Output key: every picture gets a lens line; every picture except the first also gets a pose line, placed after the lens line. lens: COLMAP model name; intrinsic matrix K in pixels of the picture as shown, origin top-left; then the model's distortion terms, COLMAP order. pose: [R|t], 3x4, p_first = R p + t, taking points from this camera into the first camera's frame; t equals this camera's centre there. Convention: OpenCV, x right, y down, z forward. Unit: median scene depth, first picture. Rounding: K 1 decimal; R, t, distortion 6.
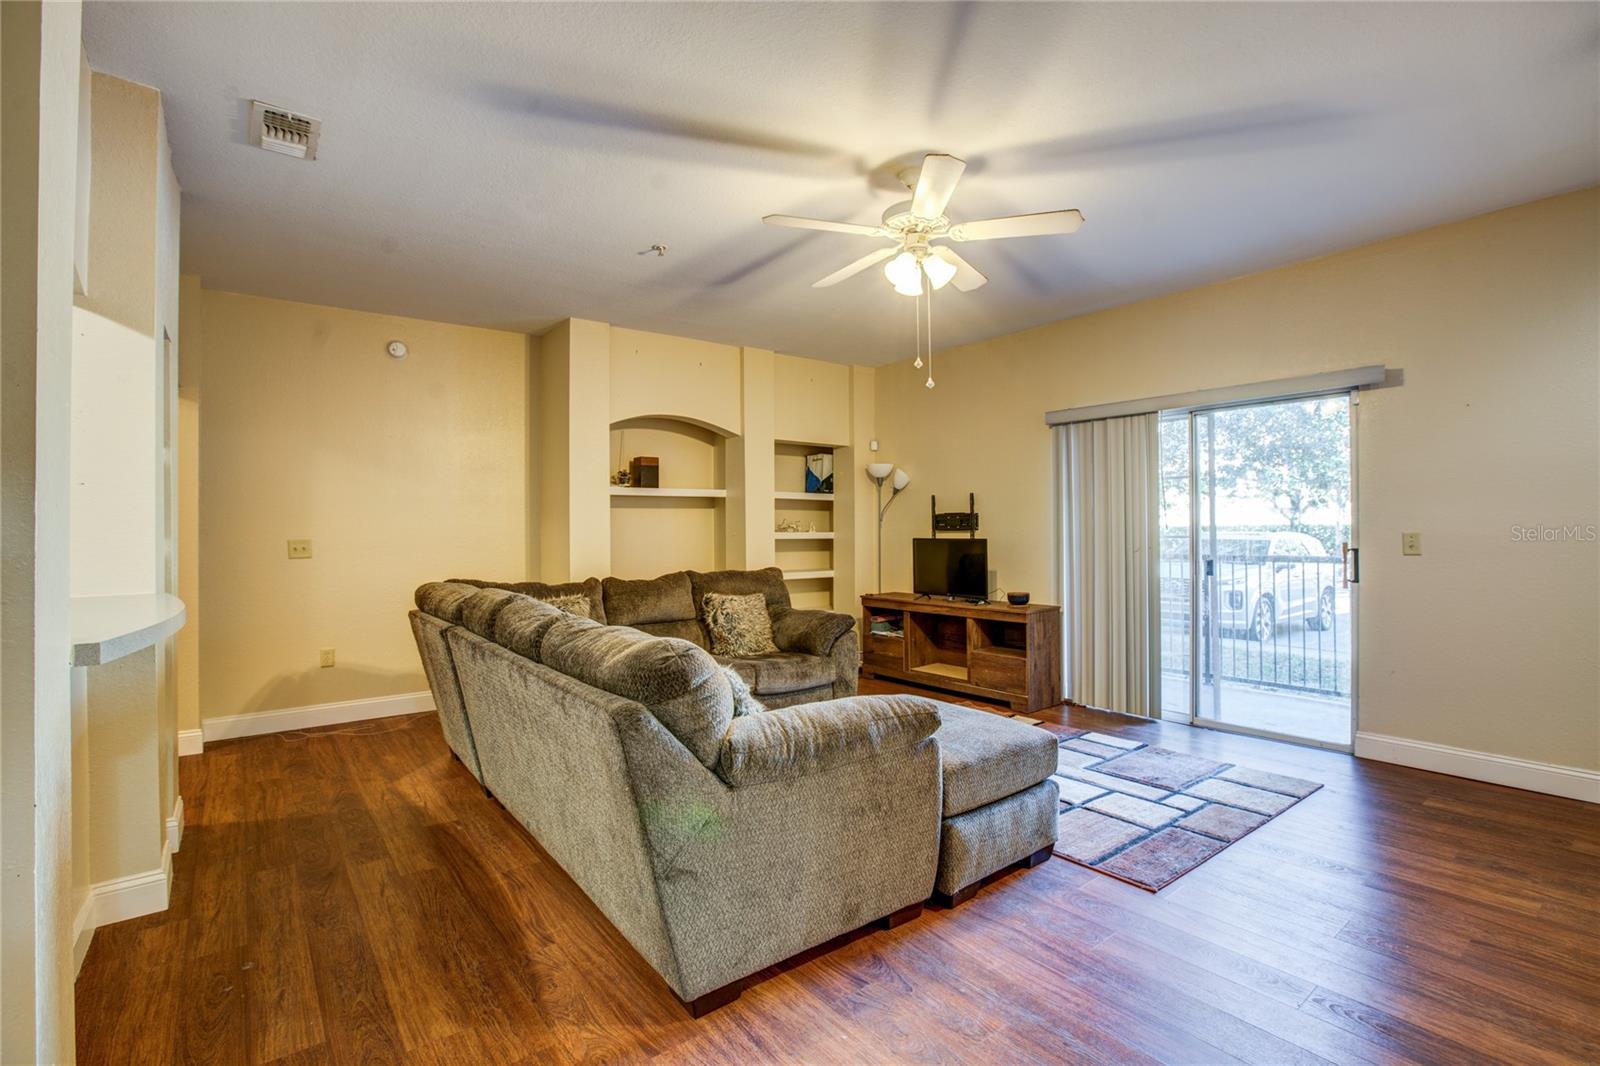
lens RADIAL K [[737.1, 0, 828.7], [0, 737.1, 522.7], [0, 0, 1]] dist [-0.051399, 0.000780]
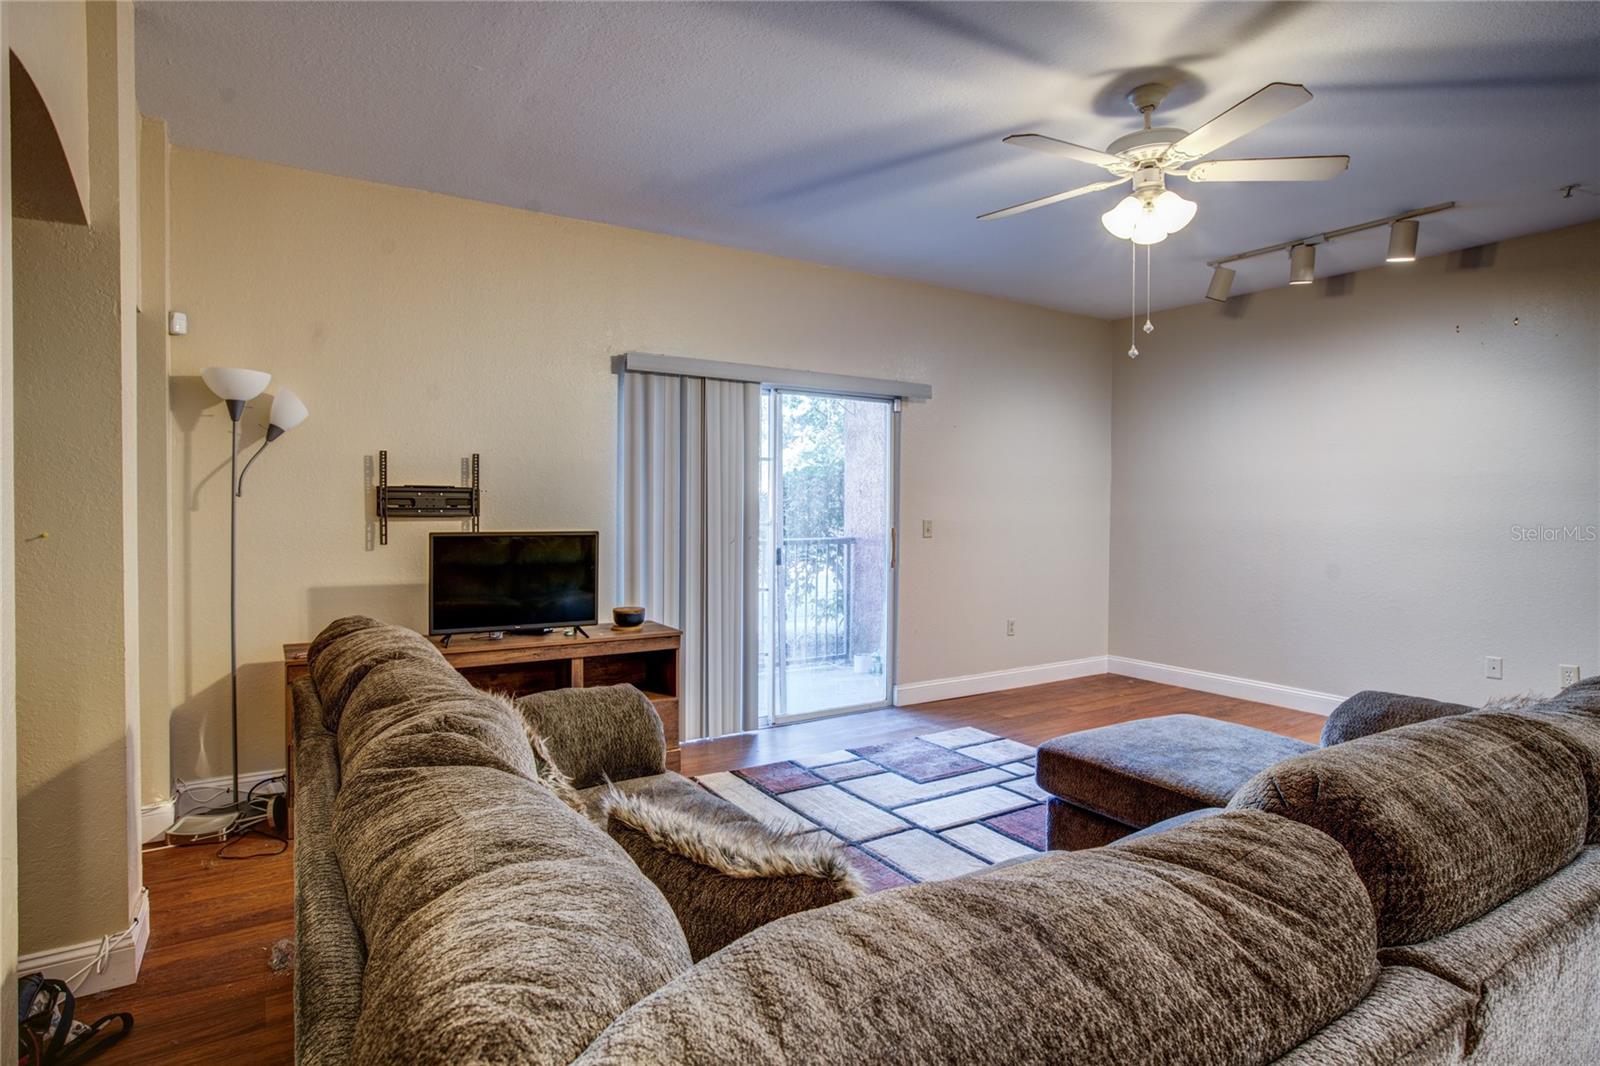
lens RADIAL K [[862.0, 0, 808.5], [0, 862.0, 522.1], [0, 0, 1]] dist [-0.006468, 0.002792]
pose [[0.113844, -0.012657, 0.993418, -0.642837], [-0.019092, 0.999706, 0.014925, -0.001467], [-0.993315, -0.020665, 0.113569, 0.902866]]
